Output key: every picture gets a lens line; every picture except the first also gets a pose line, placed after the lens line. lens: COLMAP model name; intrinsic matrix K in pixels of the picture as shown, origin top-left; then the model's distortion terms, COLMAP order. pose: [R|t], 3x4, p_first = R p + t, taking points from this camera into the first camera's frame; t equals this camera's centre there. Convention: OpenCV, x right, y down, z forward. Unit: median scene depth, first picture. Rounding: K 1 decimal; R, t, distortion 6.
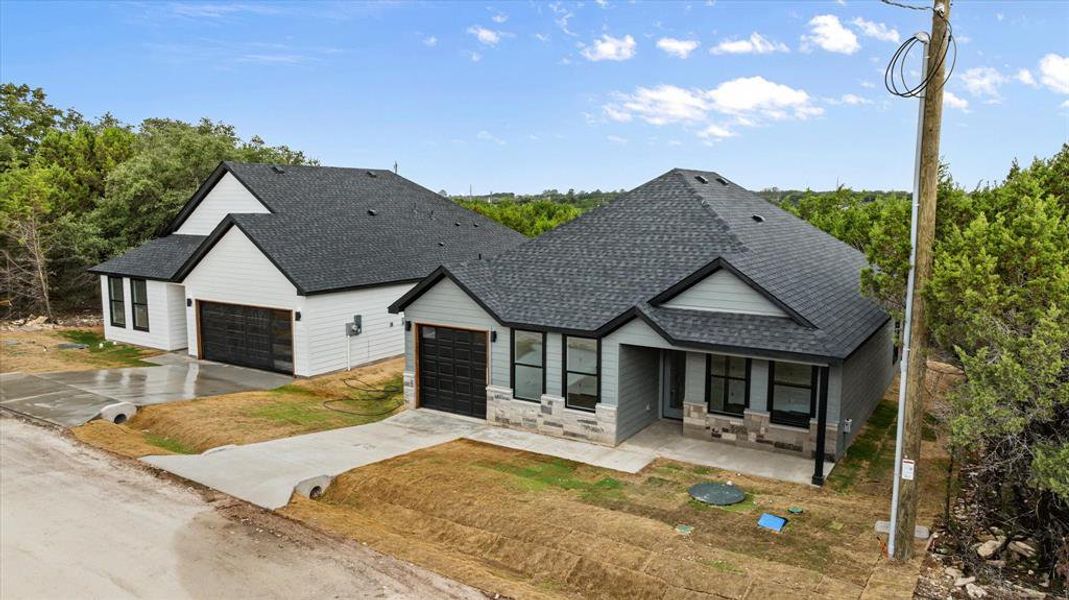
lens RADIAL K [[748.3, 0, 534.5], [0, 748.3, 300.0], [0, 0, 1]] dist [-0.003339, -0.003488]
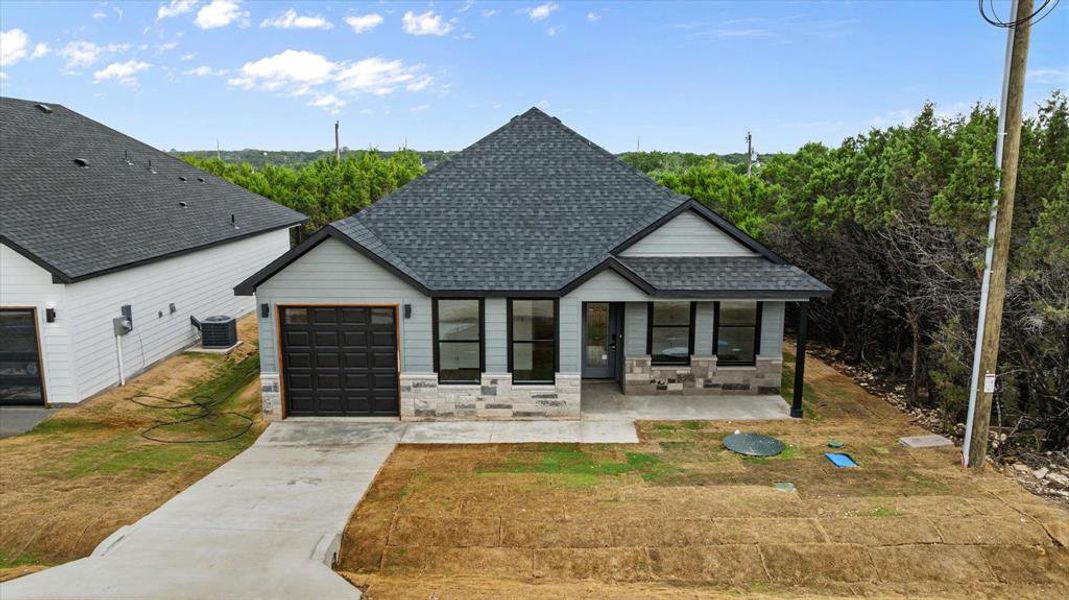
lens RADIAL K [[748.3, 0, 534.5], [0, 748.3, 300.0], [0, 0, 1]] dist [-0.003339, -0.003488]
pose [[0.846161, -0.098276, 0.523788, -0.375156], [0.072170, 0.994927, 0.070087, -0.008813], [-0.528018, -0.021503, 0.848961, 0.272574]]
